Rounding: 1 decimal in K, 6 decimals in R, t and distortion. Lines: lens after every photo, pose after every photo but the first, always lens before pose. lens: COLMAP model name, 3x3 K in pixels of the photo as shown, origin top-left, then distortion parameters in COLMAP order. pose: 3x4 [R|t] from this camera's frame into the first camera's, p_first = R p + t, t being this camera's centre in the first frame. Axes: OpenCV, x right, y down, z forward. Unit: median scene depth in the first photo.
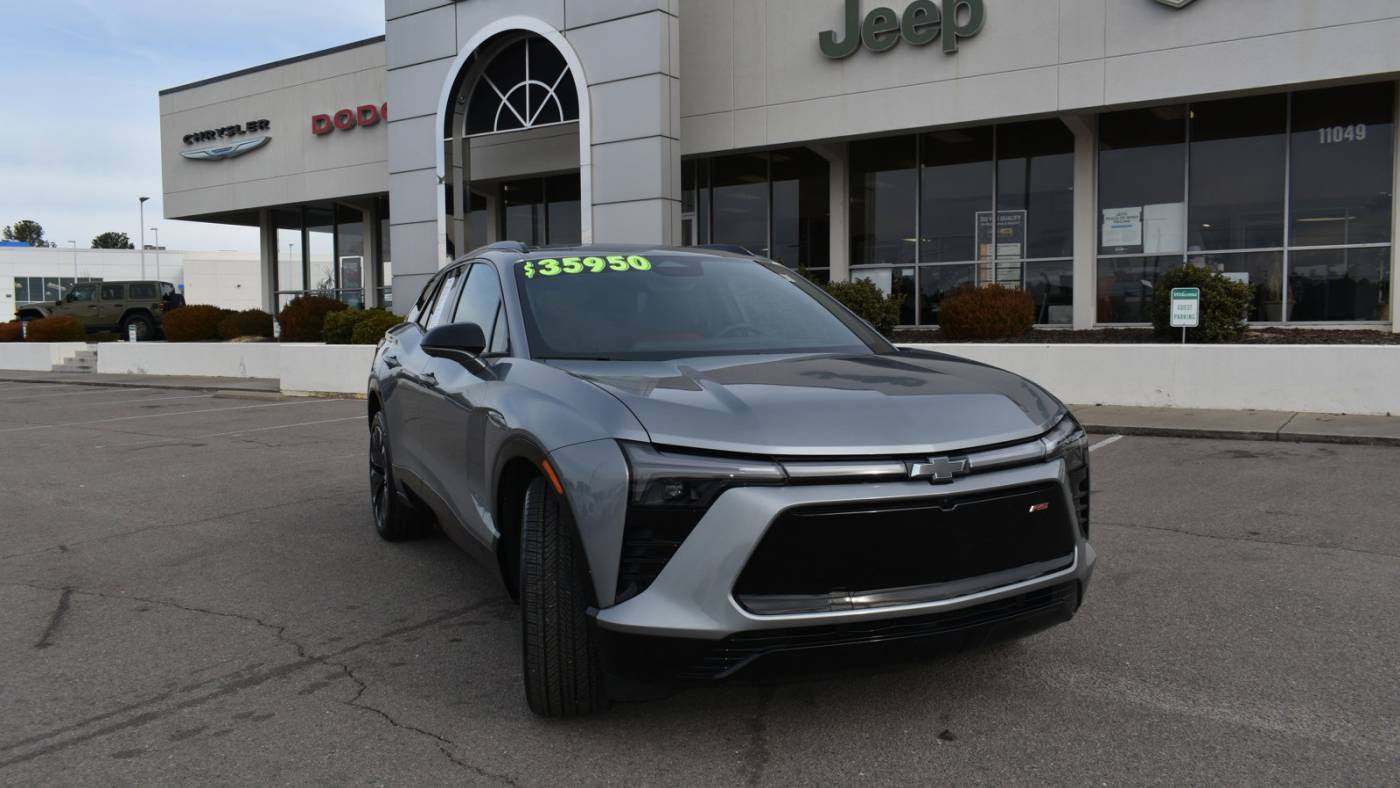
lens RADIAL K [[1079.7, 0, 700.0], [0, 1079.7, 394.0], [0, 0, 1]] dist [-0.013223, 0.002741]
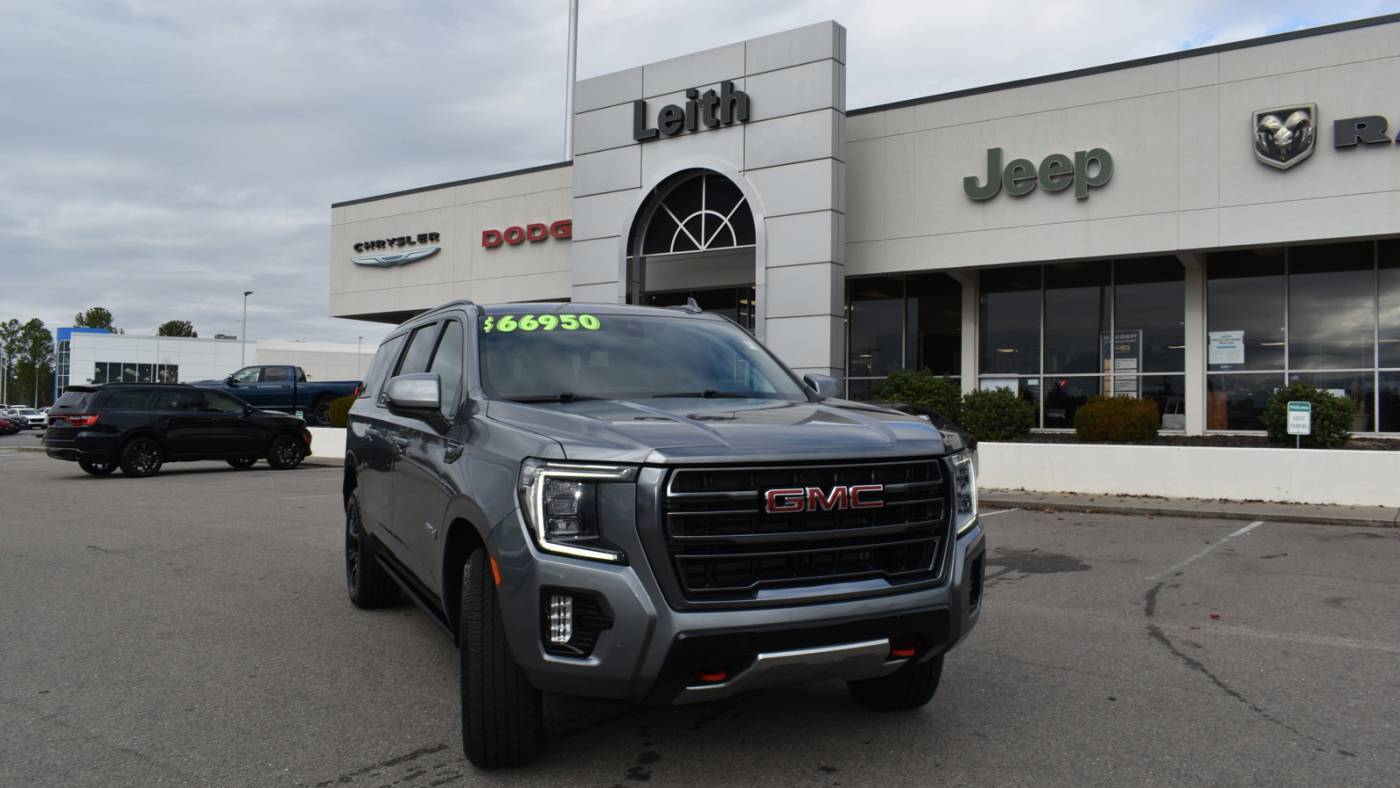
lens RADIAL K [[1090.7, 0, 700.0], [0, 1090.7, 394.0], [0, 0, 1]] dist [-0.011380, 0.003137]
pose [[0.999470, 0.022636, -0.023382, -0.130017], [-0.024668, 0.995579, -0.090625, 0.012861], [0.021227, 0.091154, 0.995611, -0.150428]]
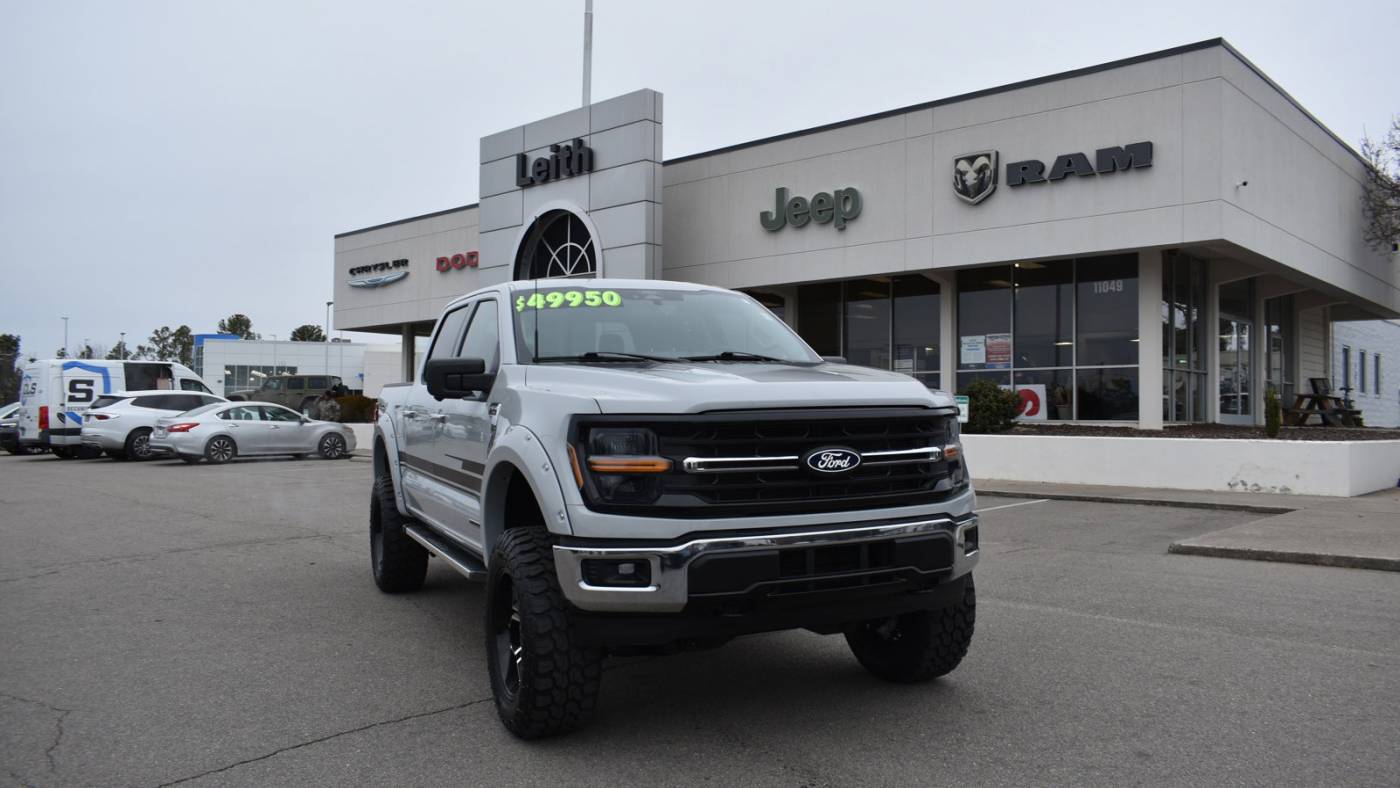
lens RADIAL K [[1098.4, 0, 700.0], [0, 1098.4, 394.0], [0, 0, 1]] dist [0.001997, -0.002809]
pose [[0.987617, 0.012699, -0.156371, 0.236796], [-0.025609, 0.996399, -0.080825, 0.020482], [0.154781, 0.083829, 0.984386, -0.377418]]
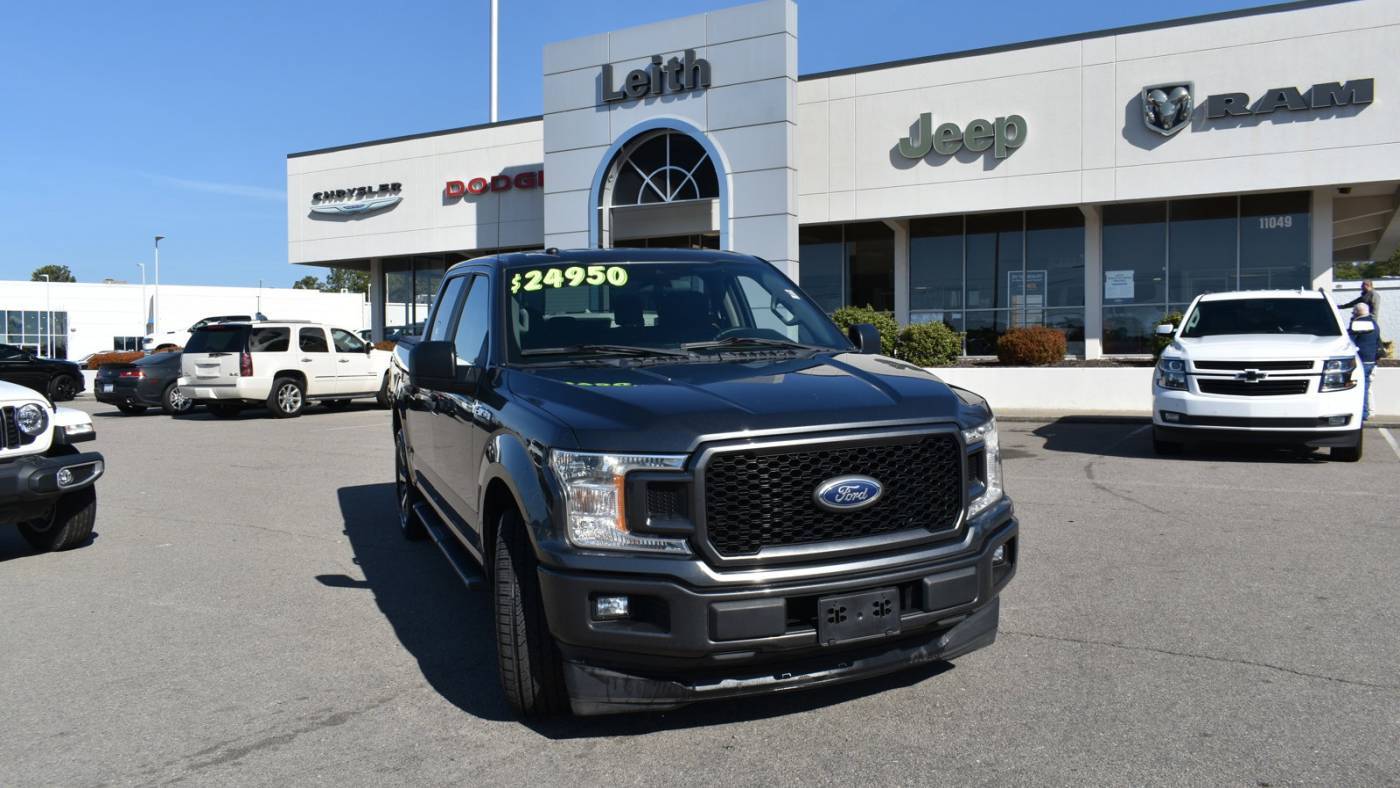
lens RADIAL K [[1088.7, 0, 700.0], [0, 1088.7, 394.0], [0, 0, 1]] dist [-0.010807, 0.002177]
pose [[0.996526, 0.001461, 0.083268, -0.227154], [0.001486, 0.999375, -0.035316, 0.028772], [-0.083268, 0.035317, 0.995901, -0.291814]]
